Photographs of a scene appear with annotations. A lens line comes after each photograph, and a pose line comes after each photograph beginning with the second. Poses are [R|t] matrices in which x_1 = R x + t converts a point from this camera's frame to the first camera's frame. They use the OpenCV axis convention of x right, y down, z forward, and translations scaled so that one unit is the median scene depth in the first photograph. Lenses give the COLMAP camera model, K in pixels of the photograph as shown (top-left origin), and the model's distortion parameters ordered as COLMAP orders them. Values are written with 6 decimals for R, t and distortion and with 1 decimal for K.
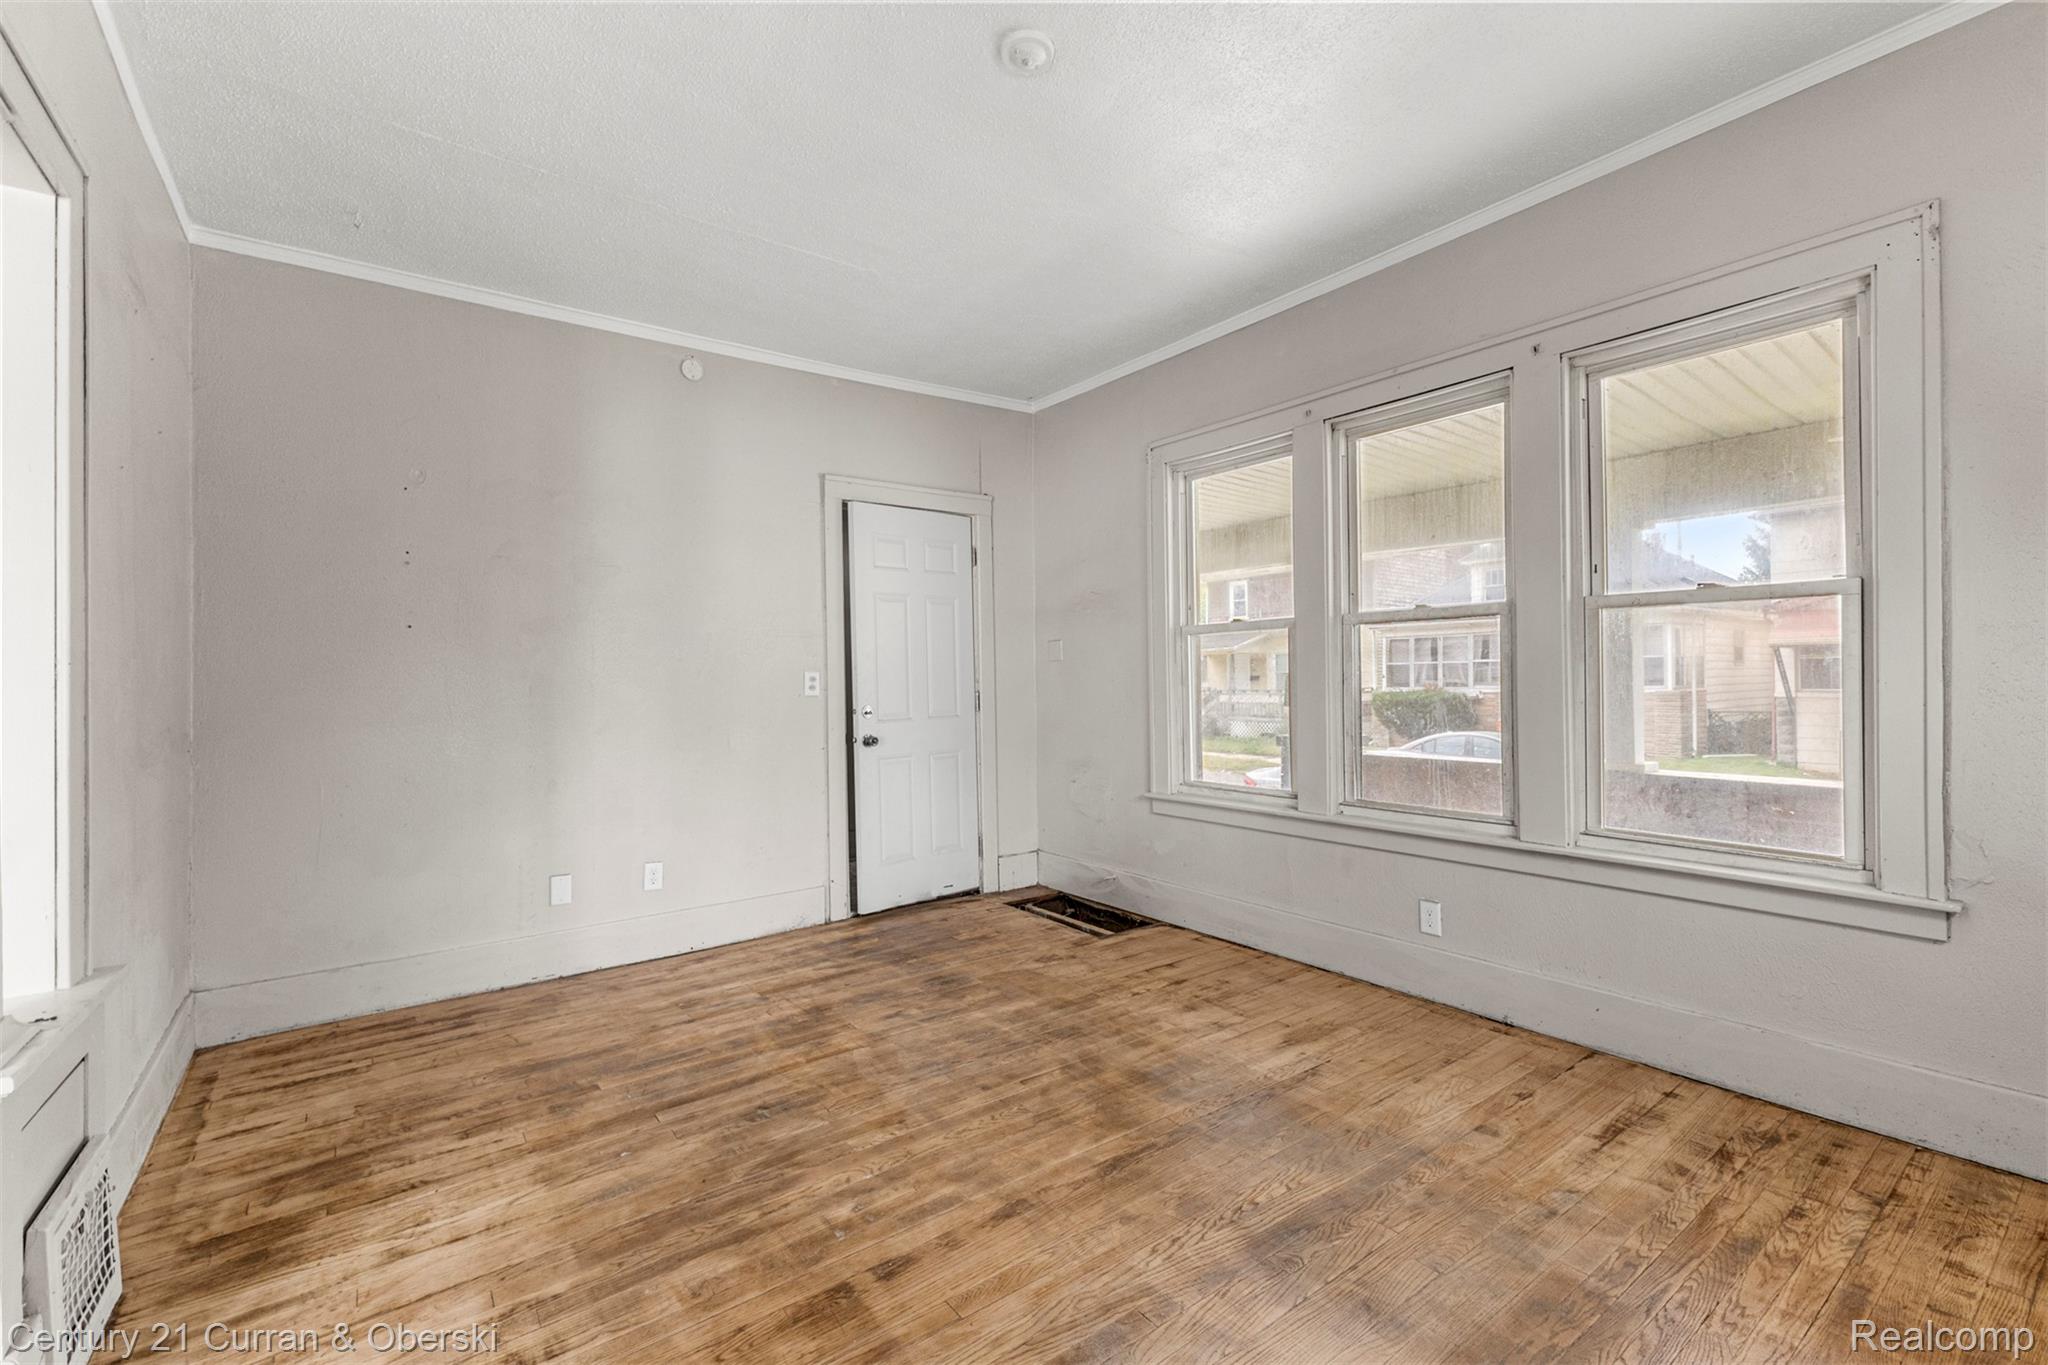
lens RADIAL K [[904.5, 0, 1037.9], [0, 904.5, 679.8], [0, 0, 1]] dist [0.014972, -0.000624]
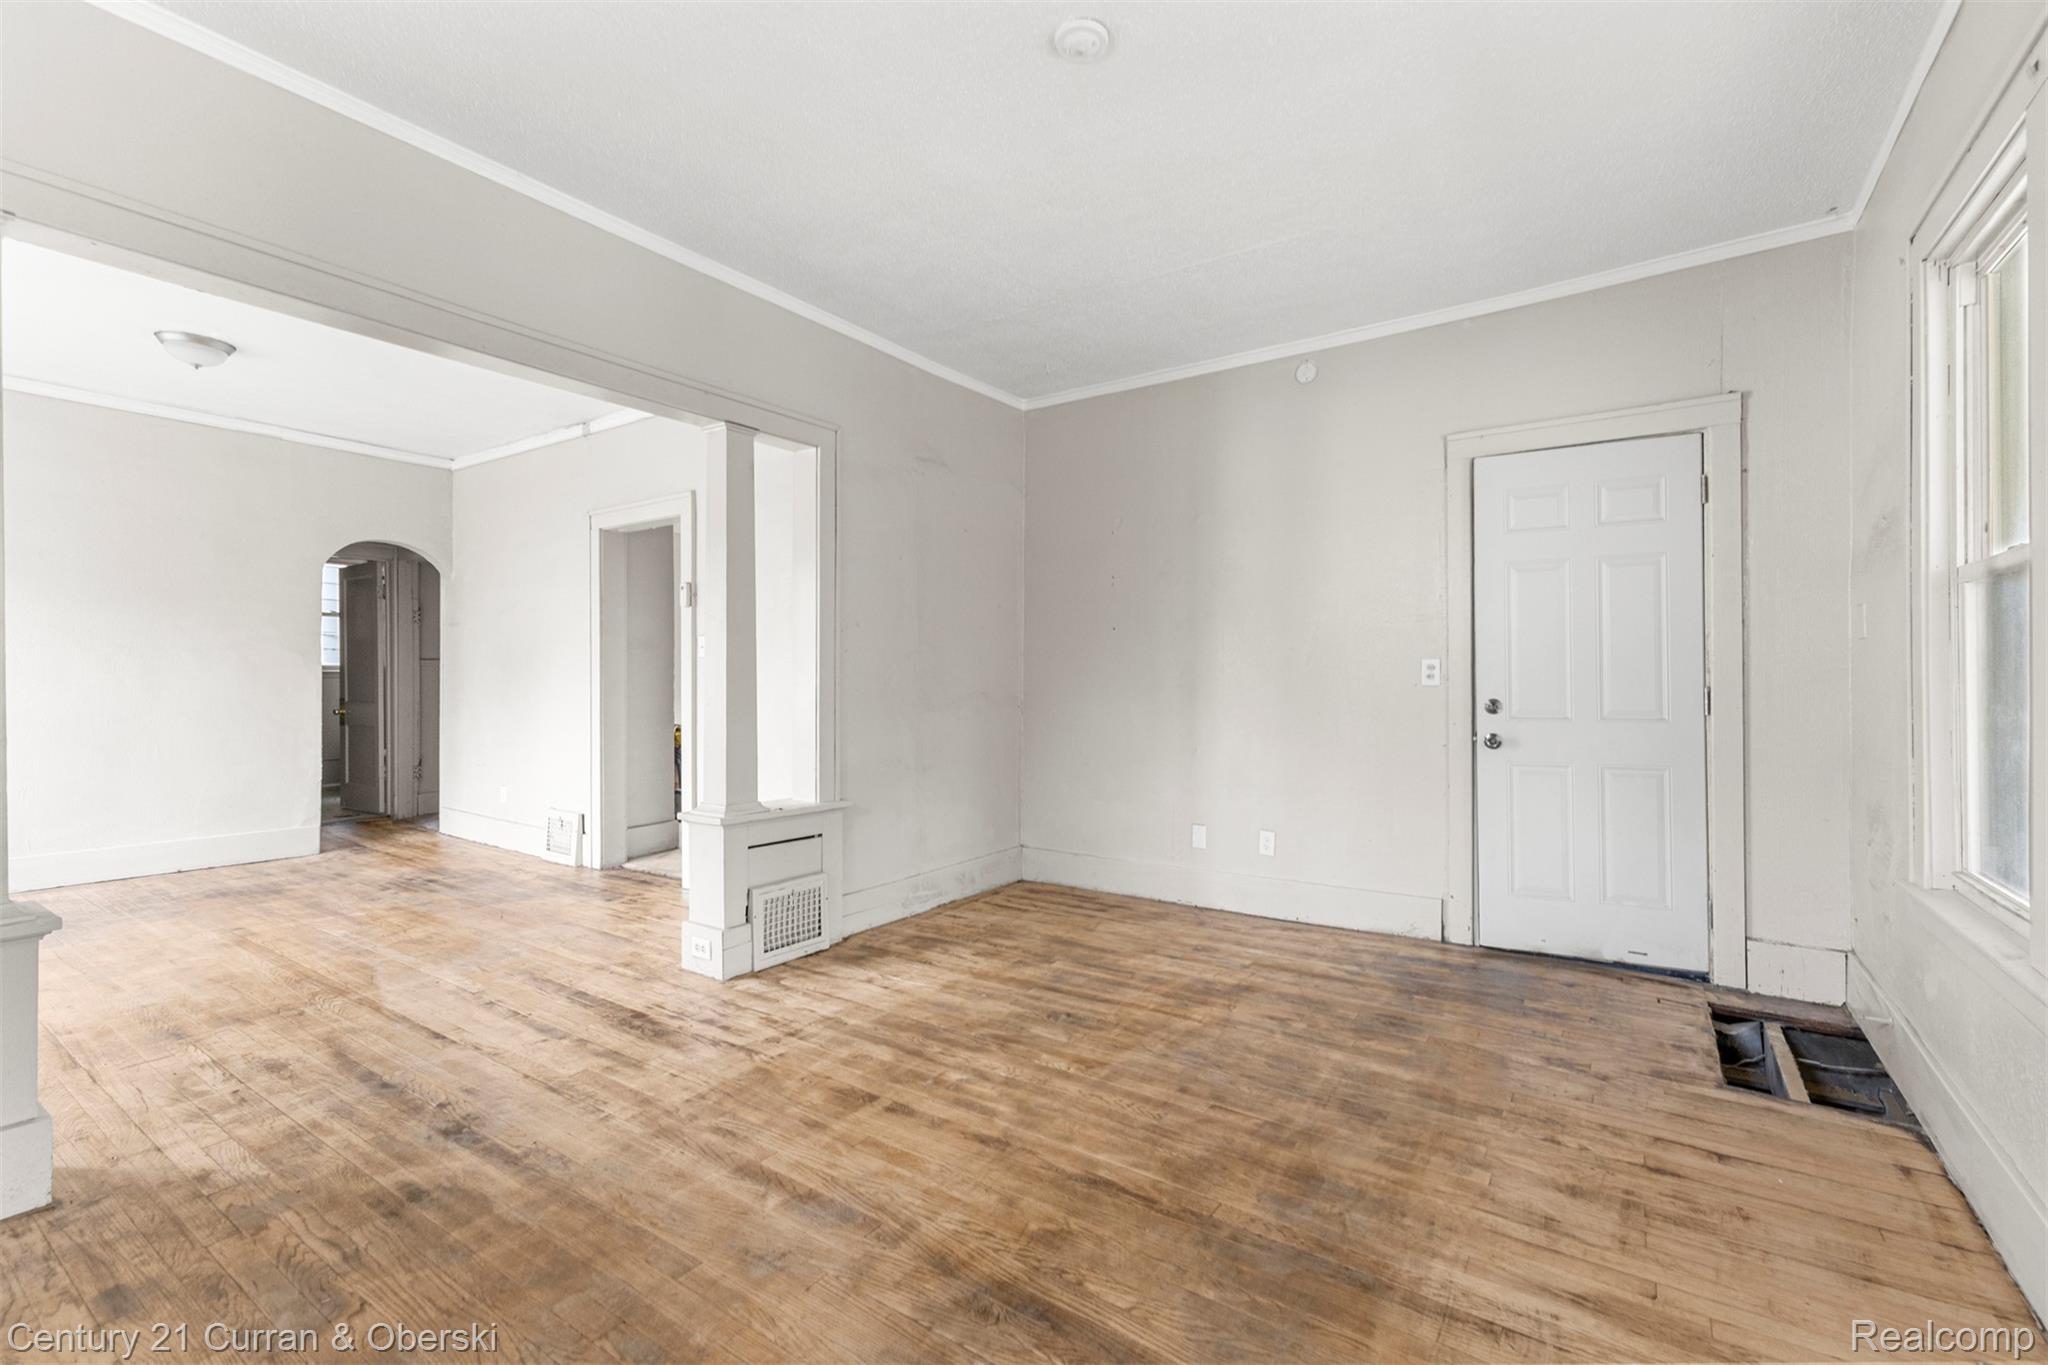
lens RADIAL K [[925.3, 0, 1024.0], [0, 925.3, 682.5], [0, 0, 1]] dist [0.012943, 0.000158]
pose [[0.283307, 0.017784, -0.958864, 0.697181], [-0.002440, 0.999838, 0.017824, -0.001183], [0.959026, -0.002710, 0.283304, 0.467697]]
